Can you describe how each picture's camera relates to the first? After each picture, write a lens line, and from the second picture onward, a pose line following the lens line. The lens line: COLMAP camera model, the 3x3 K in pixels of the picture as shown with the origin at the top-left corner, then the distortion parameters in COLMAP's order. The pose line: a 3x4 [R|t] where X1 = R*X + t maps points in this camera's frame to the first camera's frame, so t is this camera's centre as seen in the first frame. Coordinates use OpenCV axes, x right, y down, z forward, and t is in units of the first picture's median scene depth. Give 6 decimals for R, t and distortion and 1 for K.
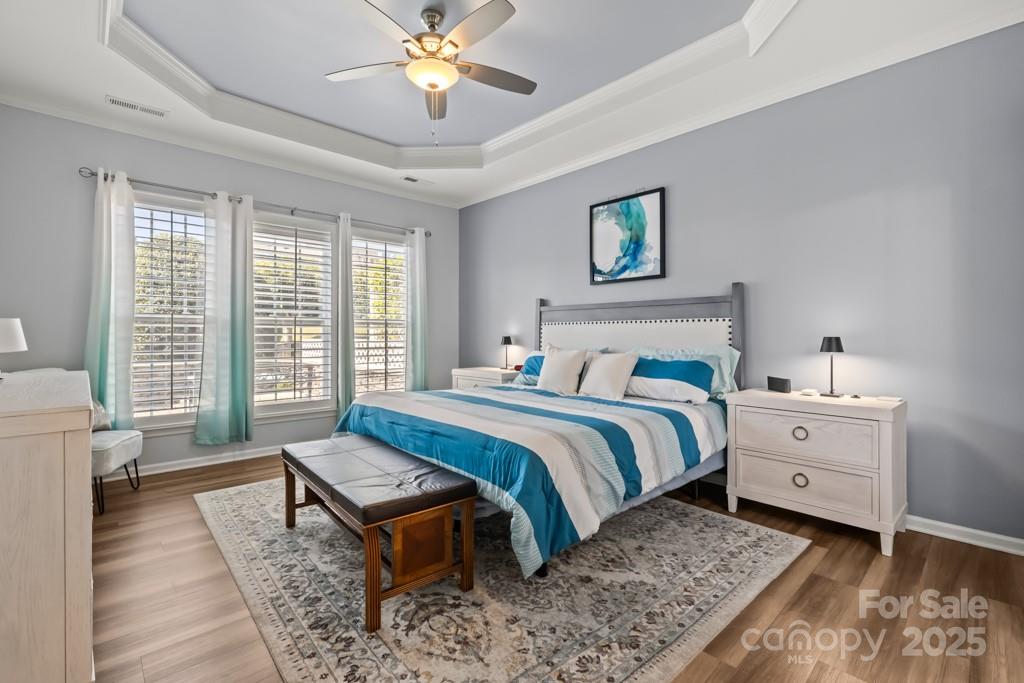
lens RADIAL K [[461.0, 0, 512.0], [0, 461.0, 341.5], [0, 0, 1]] dist [-0.000401, 0.000886]
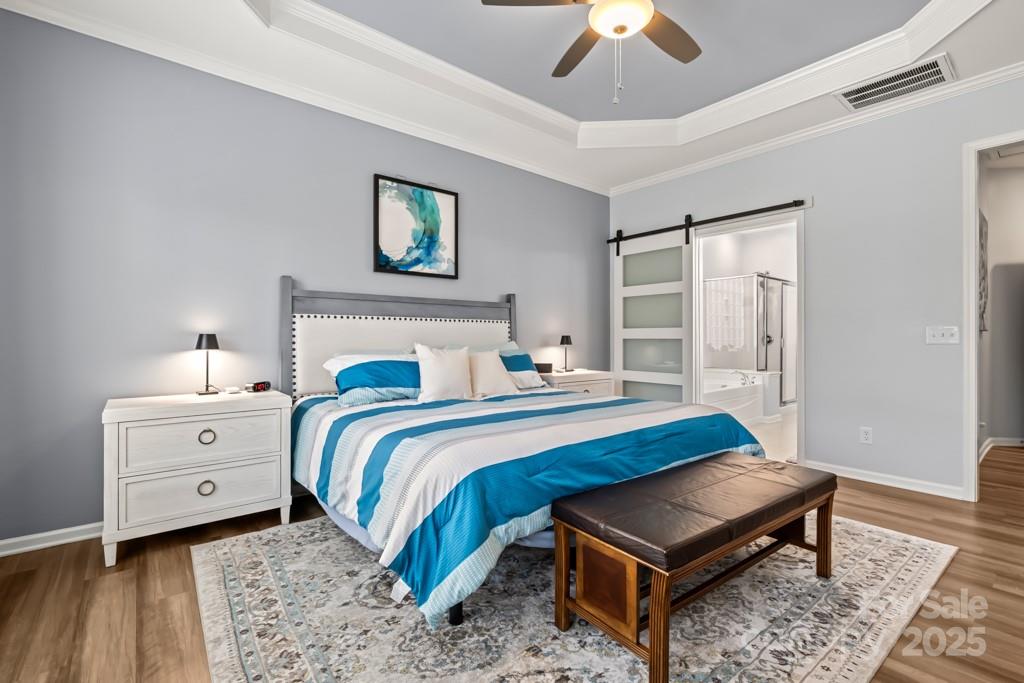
lens RADIAL K [[461.0, 0, 512.0], [0, 461.0, 341.5], [0, 0, 1]] dist [-0.000401, 0.000886]
pose [[0.049996, -0.017349, 0.998599, -0.688651], [0.009229, 0.999814, 0.016908, -0.011223], [-0.998707, 0.008370, 0.050147, 0.780957]]
